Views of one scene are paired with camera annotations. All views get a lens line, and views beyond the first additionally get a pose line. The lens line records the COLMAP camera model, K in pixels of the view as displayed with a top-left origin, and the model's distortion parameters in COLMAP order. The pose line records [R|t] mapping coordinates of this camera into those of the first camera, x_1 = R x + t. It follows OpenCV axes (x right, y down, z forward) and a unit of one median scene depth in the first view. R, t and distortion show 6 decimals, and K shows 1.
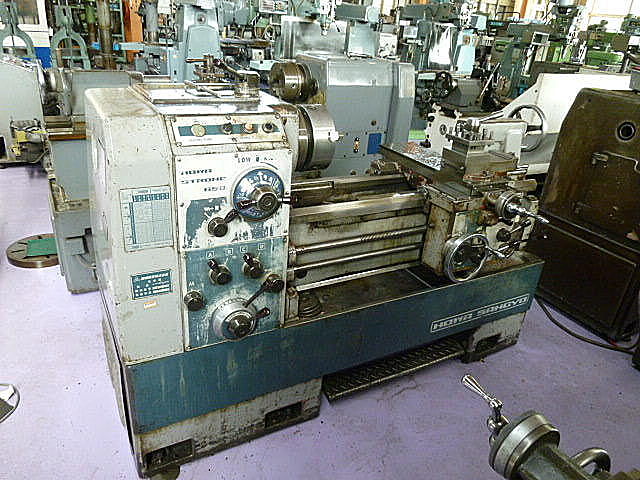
lens RADIAL K [[478.8, 0, 320.0], [0, 478.8, 239.8], [0, 0, 1]] dist [-0.024421, -0.002733]
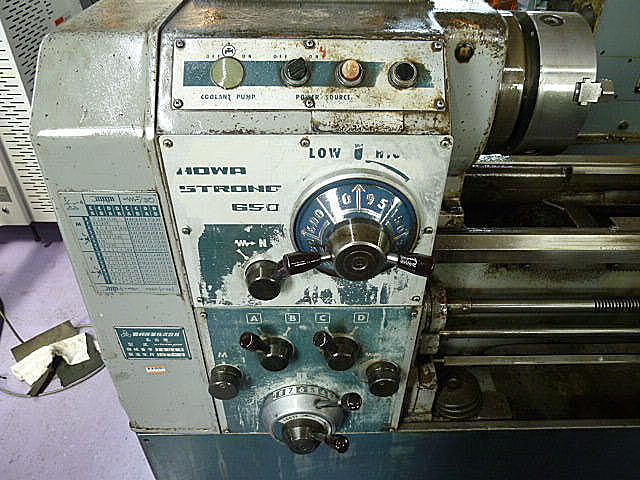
lens RADIAL K [[478.8, 0, 323.8], [0, 478.8, 241.3], [0, 0, 1]] dist [-0.024421, -0.002733]
pose [[0.881812, 0.236288, -0.408136, 0.029247], [-0.147687, 0.960257, 0.236843, -0.185353], [0.447879, -0.148575, 0.881663, 0.597694]]
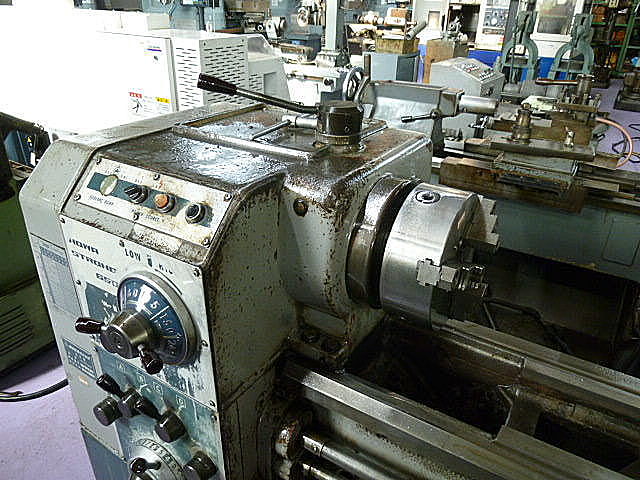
lens RADIAL K [[478.8, 0, 315.3], [0, 478.8, 241.2], [0, 0, 1]] dist [-0.024421, -0.002733]
pose [[0.481427, 0.339008, -0.808270, 0.377460], [-0.348595, 0.920157, 0.178304, -0.343548], [0.804182, 0.195919, 0.561166, 0.825383]]
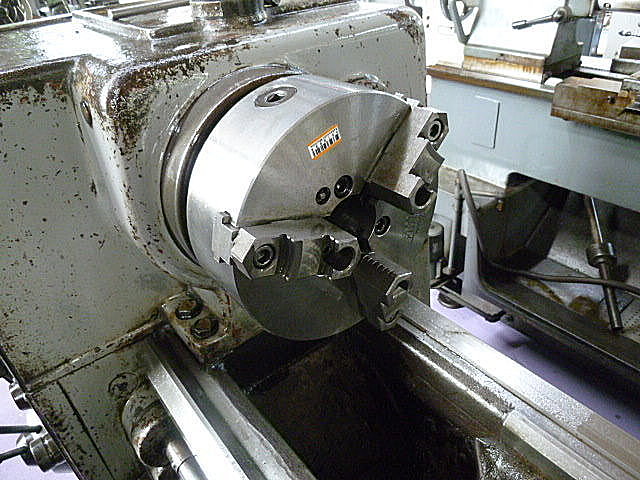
lens RADIAL K [[478.8, 0, 321.0], [0, 478.8, 241.6], [0, 0, 1]] dist [-0.024421, -0.002733]
pose [[0.149452, 0.465549, -0.872312, 0.283674], [-0.328213, 0.855556, 0.400374, -0.385550], [0.932706, 0.226467, 0.280664, 1.172694]]
